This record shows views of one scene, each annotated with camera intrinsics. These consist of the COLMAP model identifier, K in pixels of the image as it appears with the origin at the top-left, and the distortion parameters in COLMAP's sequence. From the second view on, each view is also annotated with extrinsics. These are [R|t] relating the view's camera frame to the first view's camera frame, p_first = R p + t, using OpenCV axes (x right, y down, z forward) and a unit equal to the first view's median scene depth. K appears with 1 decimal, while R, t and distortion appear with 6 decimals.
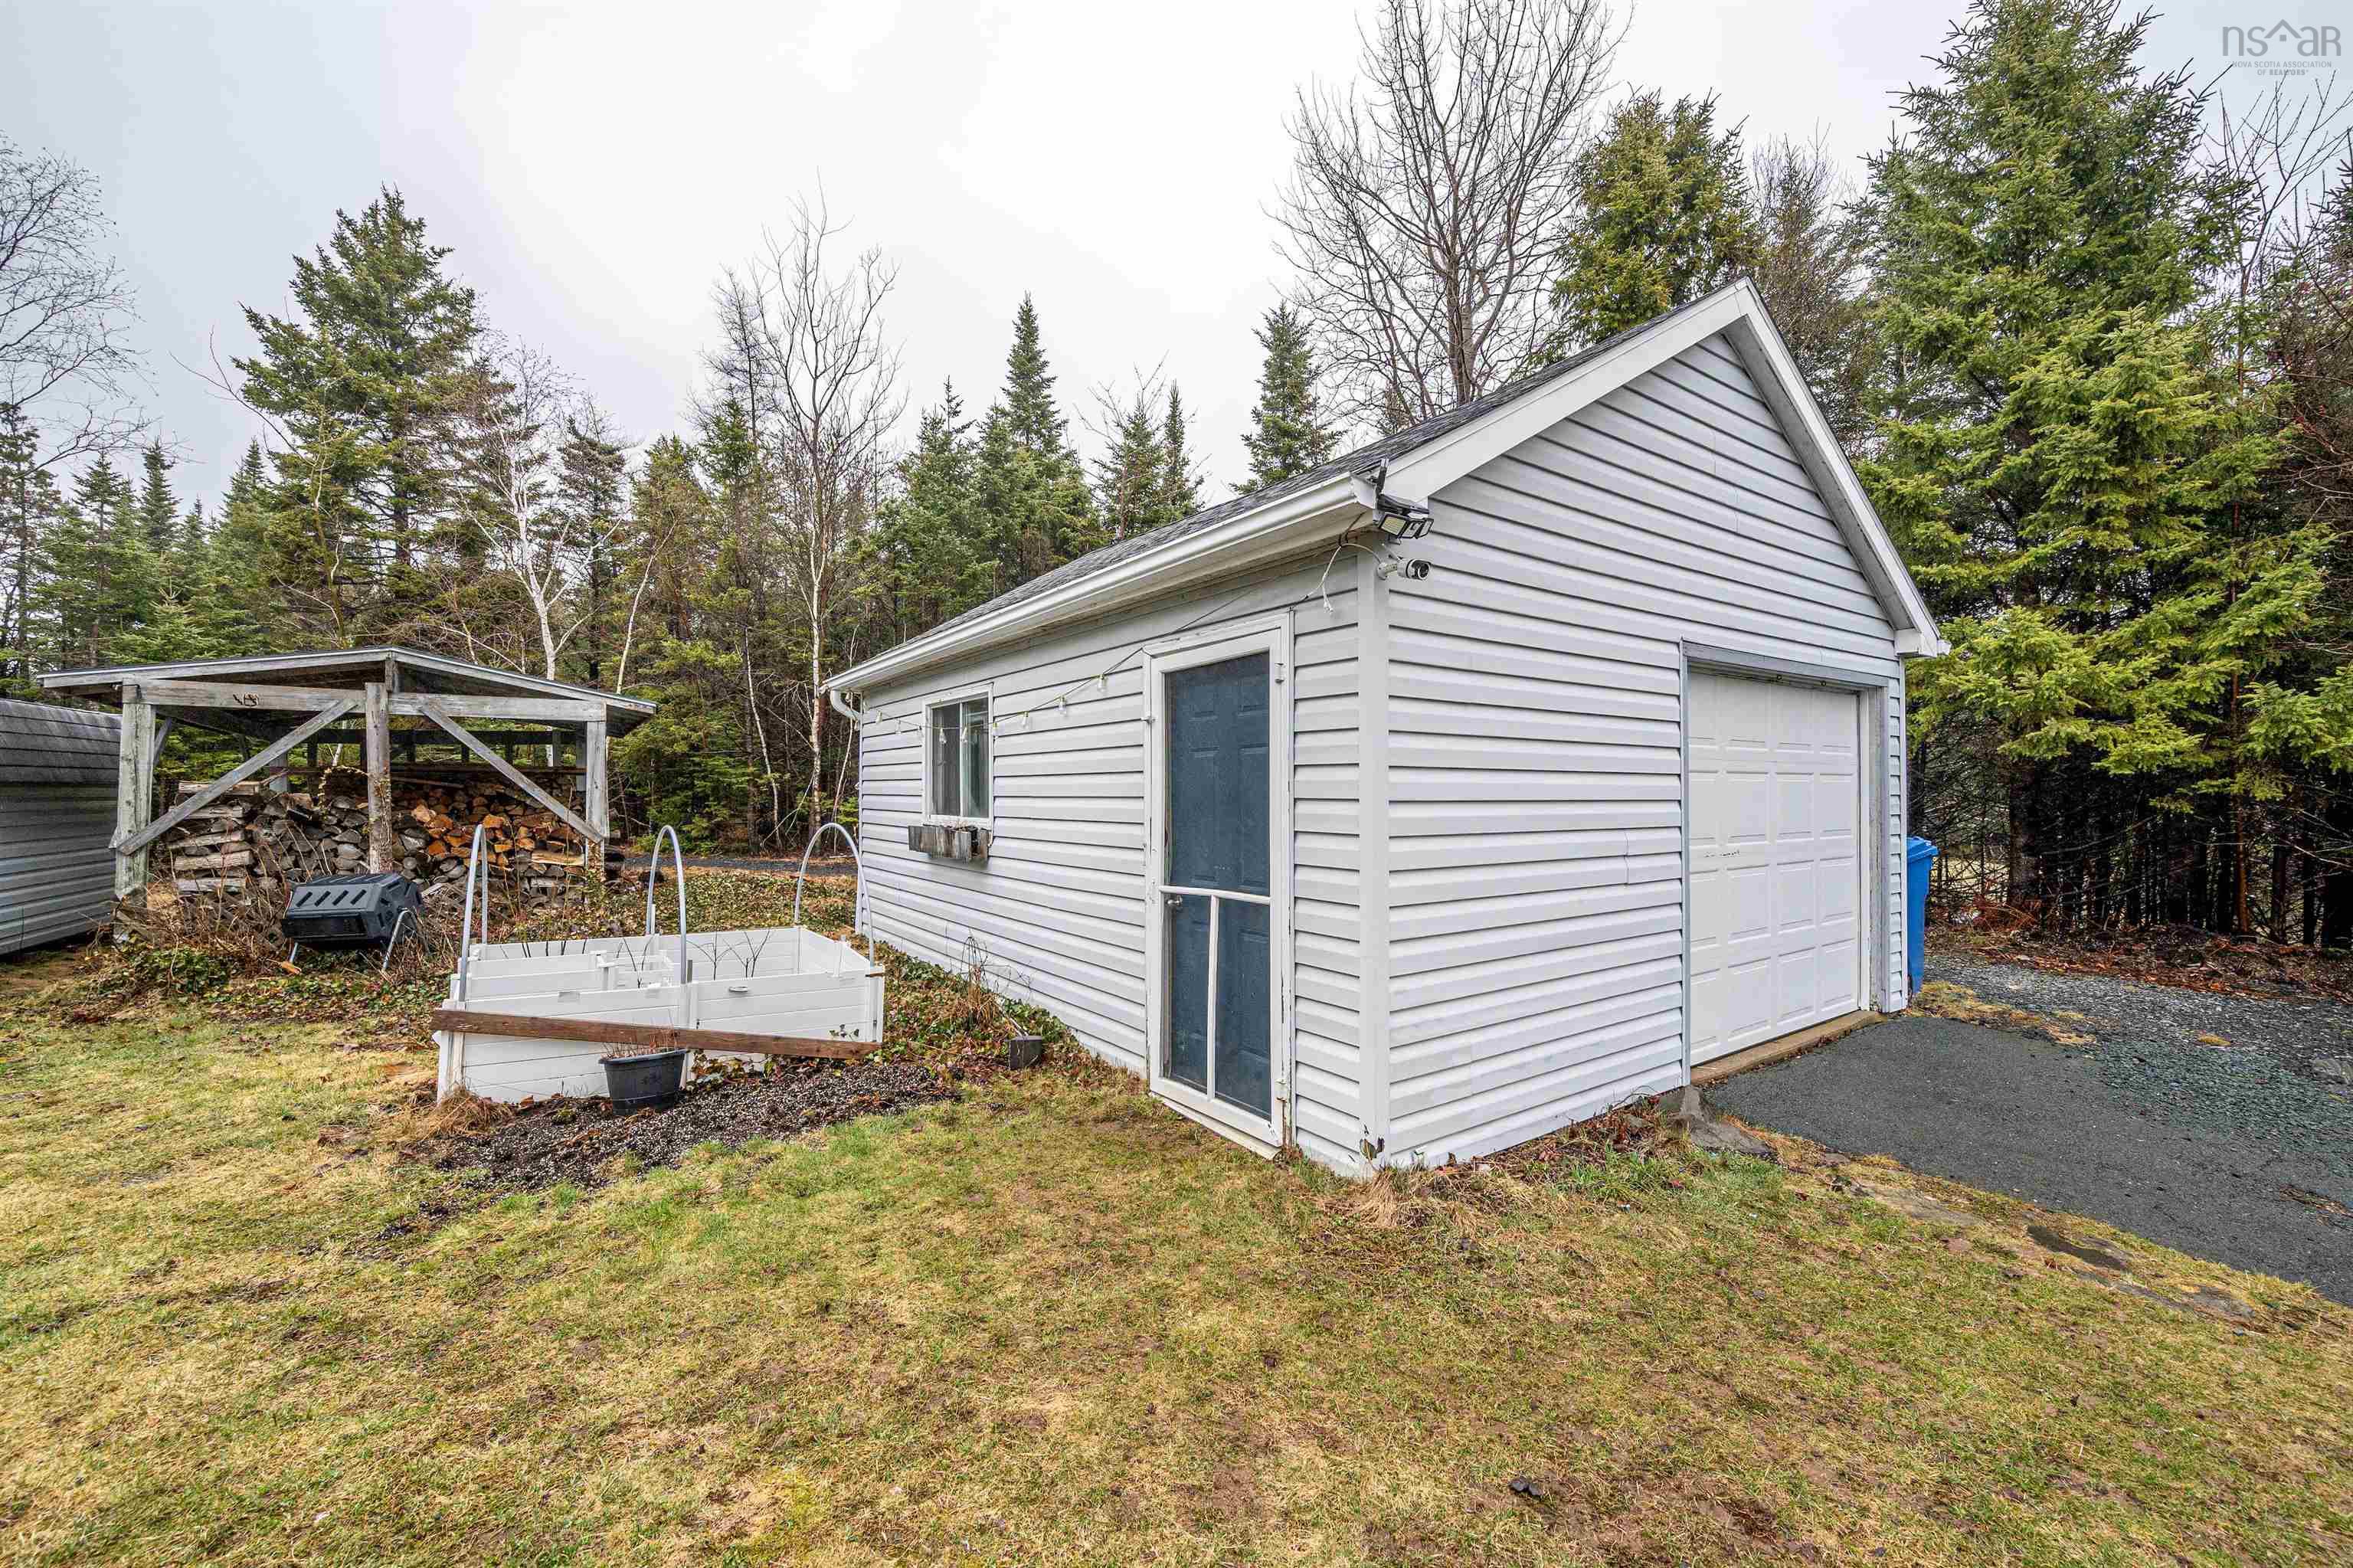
lens RADIAL K [[933.6, 0, 1169.4], [0, 933.6, 776.9], [0, 0, 1]] dist [-0.007343, 0.004925]
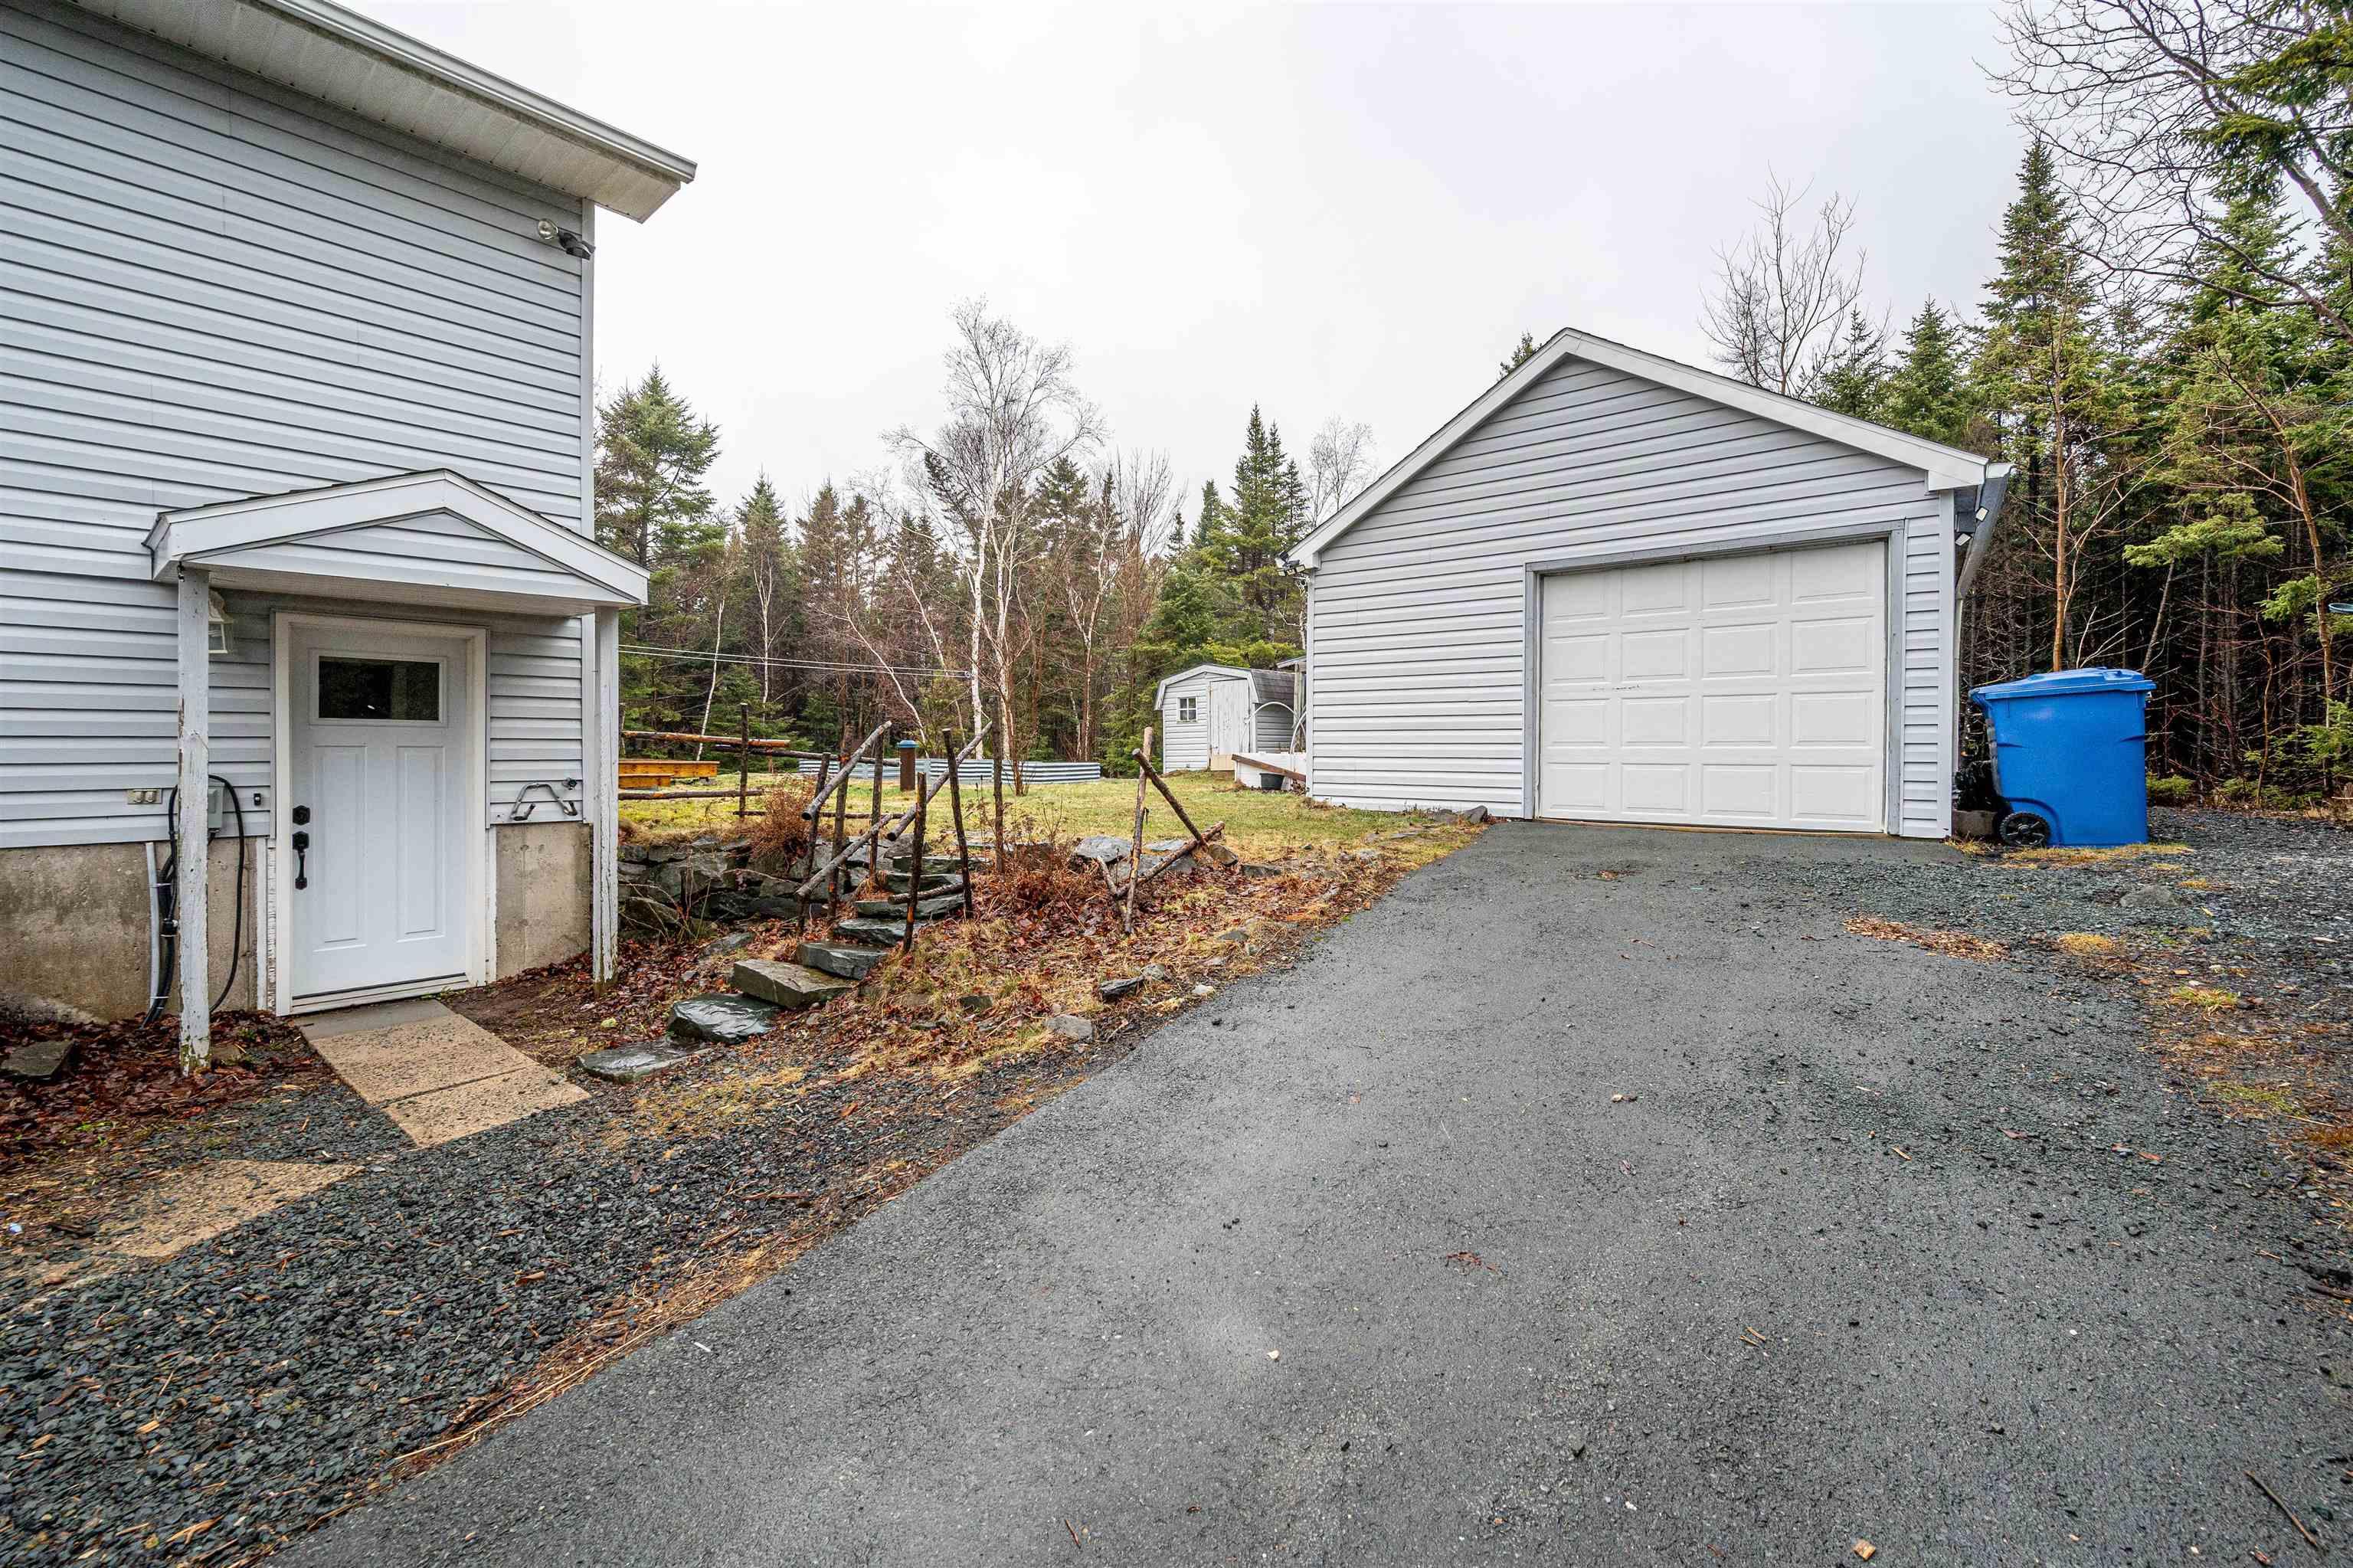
lens RADIAL K [[971.2, 0, 1182.8], [0, 971.2, 743.6], [0, 0, 1]] dist [0.002265, 0.000283]
pose [[0.302216, -0.004519, -0.953229, 1.314742], [0.013203, 0.999913, -0.000554, 0.113161], [0.953148, -0.012418, 0.302250, -0.116117]]
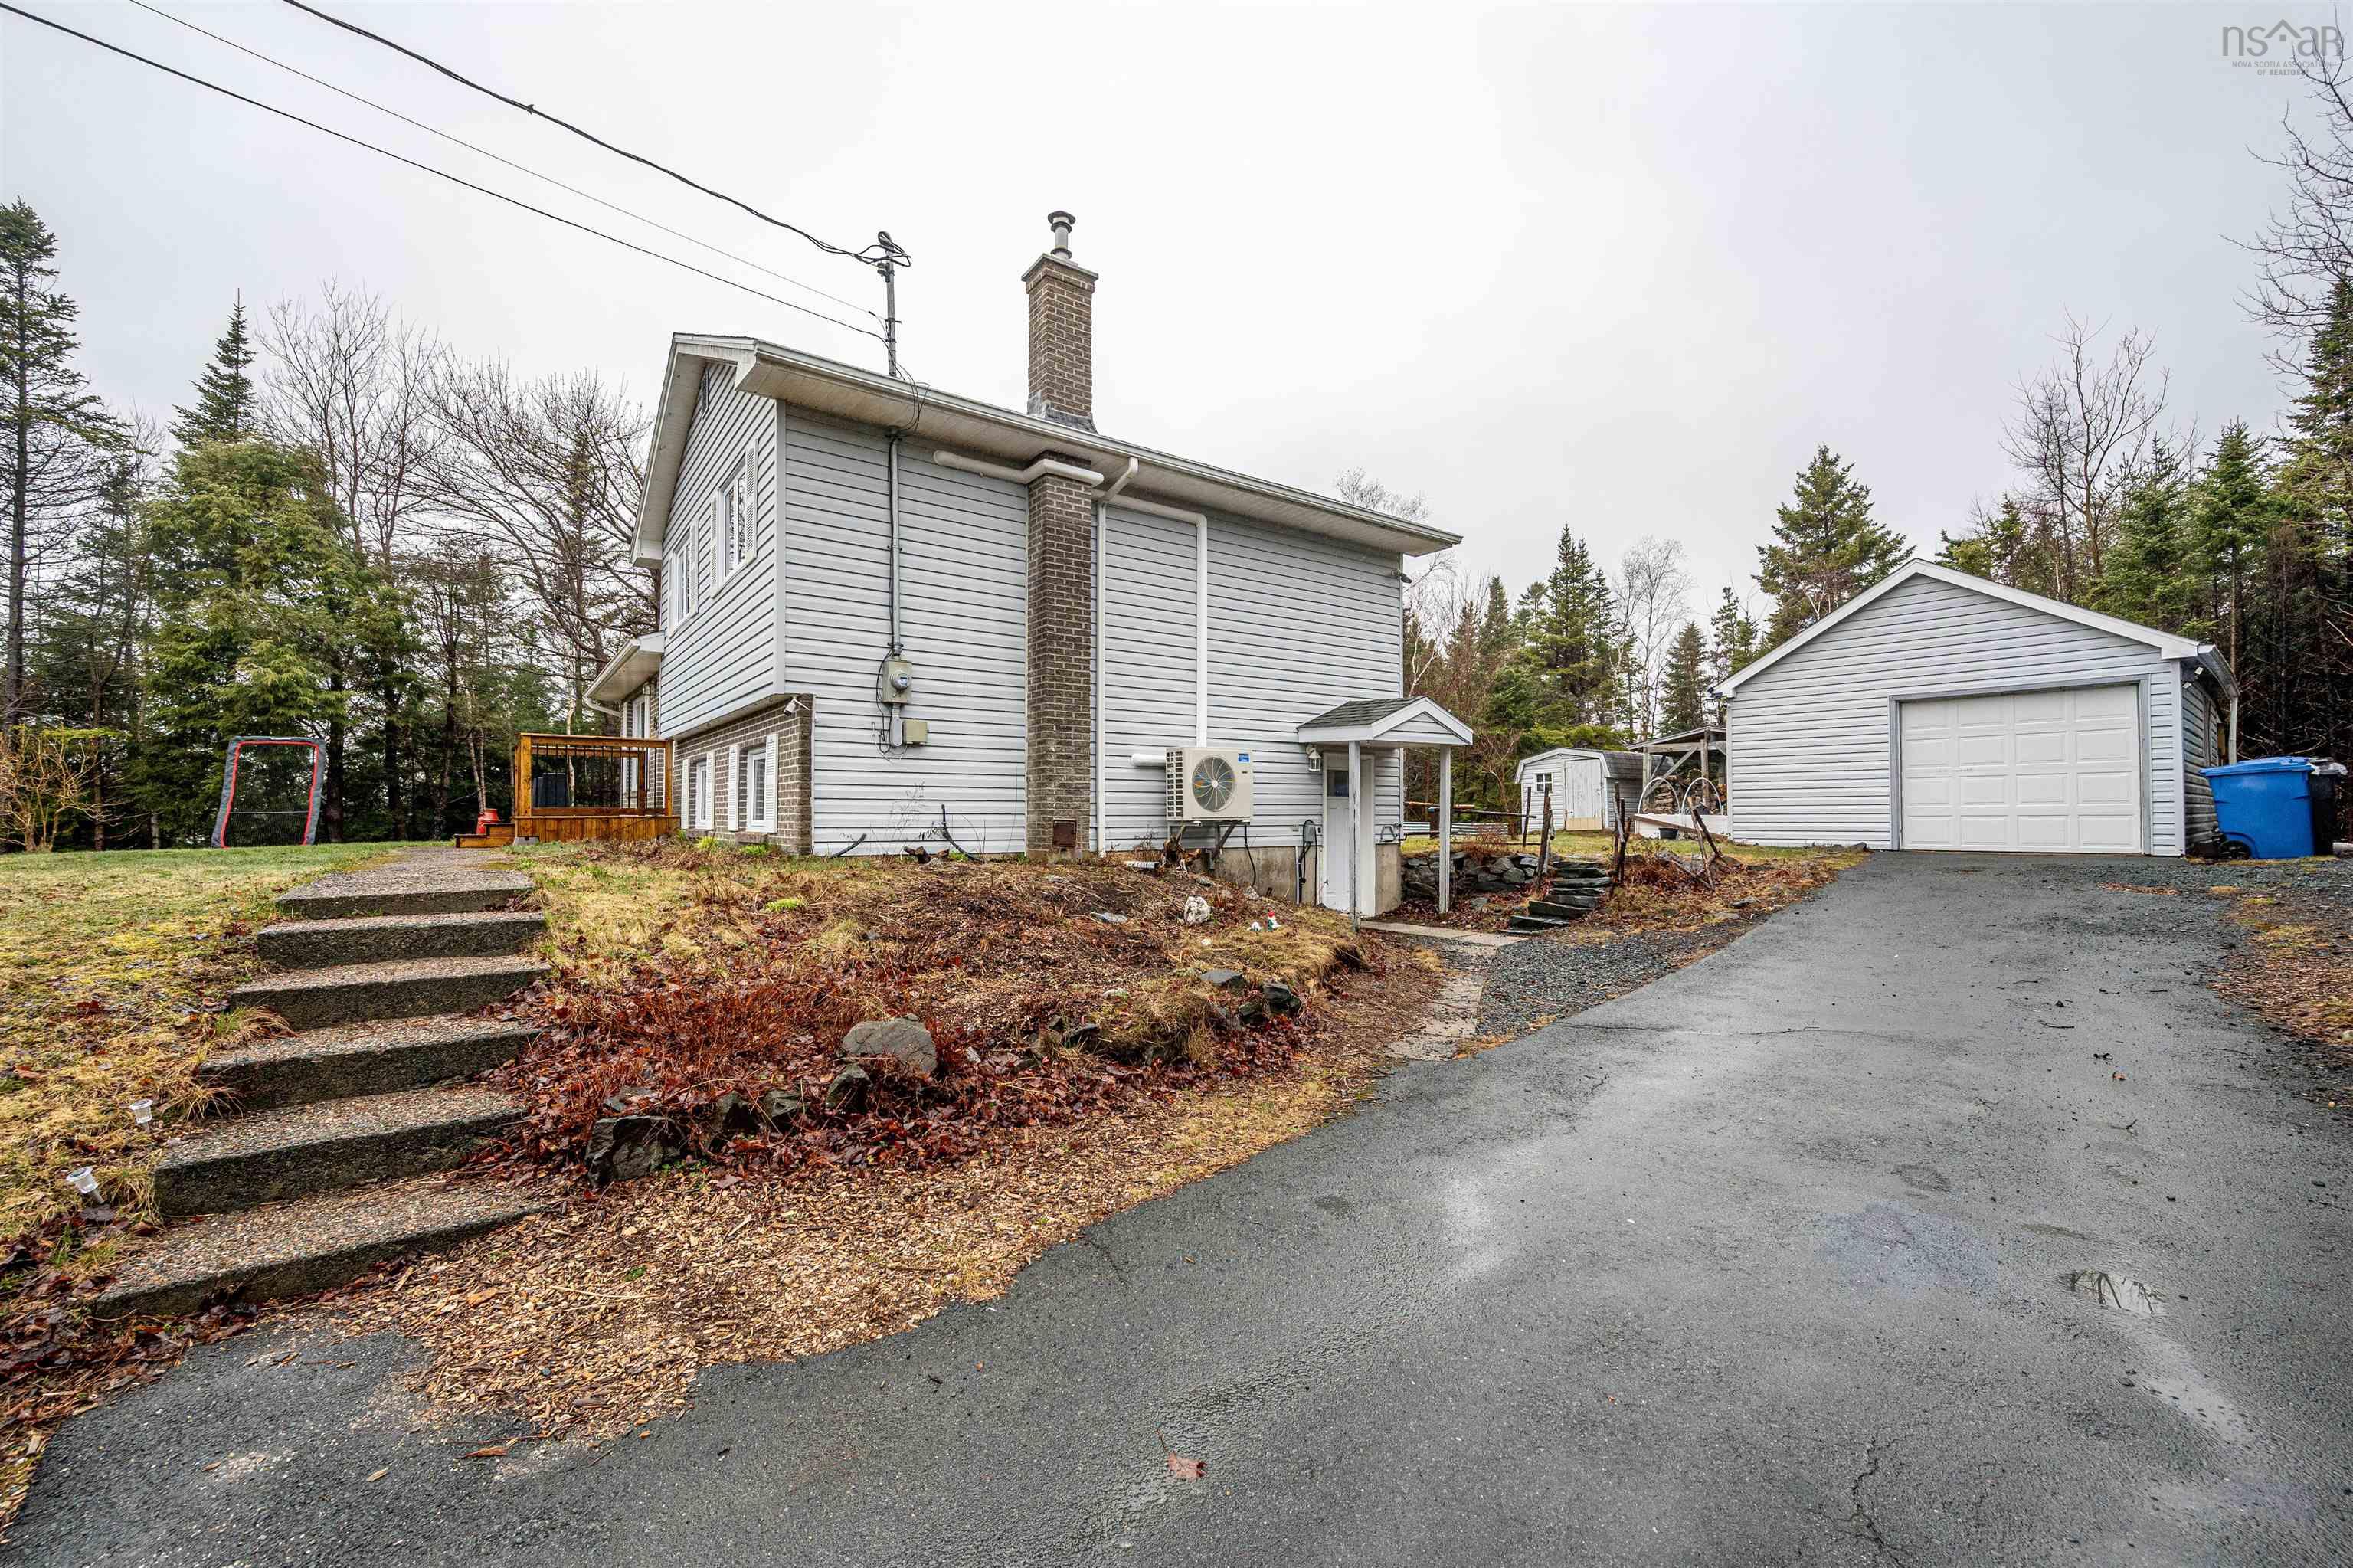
lens RADIAL K [[958.0, 0, 1176.5], [0, 958.0, 784.0], [0, 0, 1]] dist [-0.008816, 0.004576]
pose [[0.078014, -0.036703, -0.996276, 2.071570], [0.018307, 0.999206, -0.035377, 0.118351], [0.996784, -0.015479, 0.078624, -0.900544]]
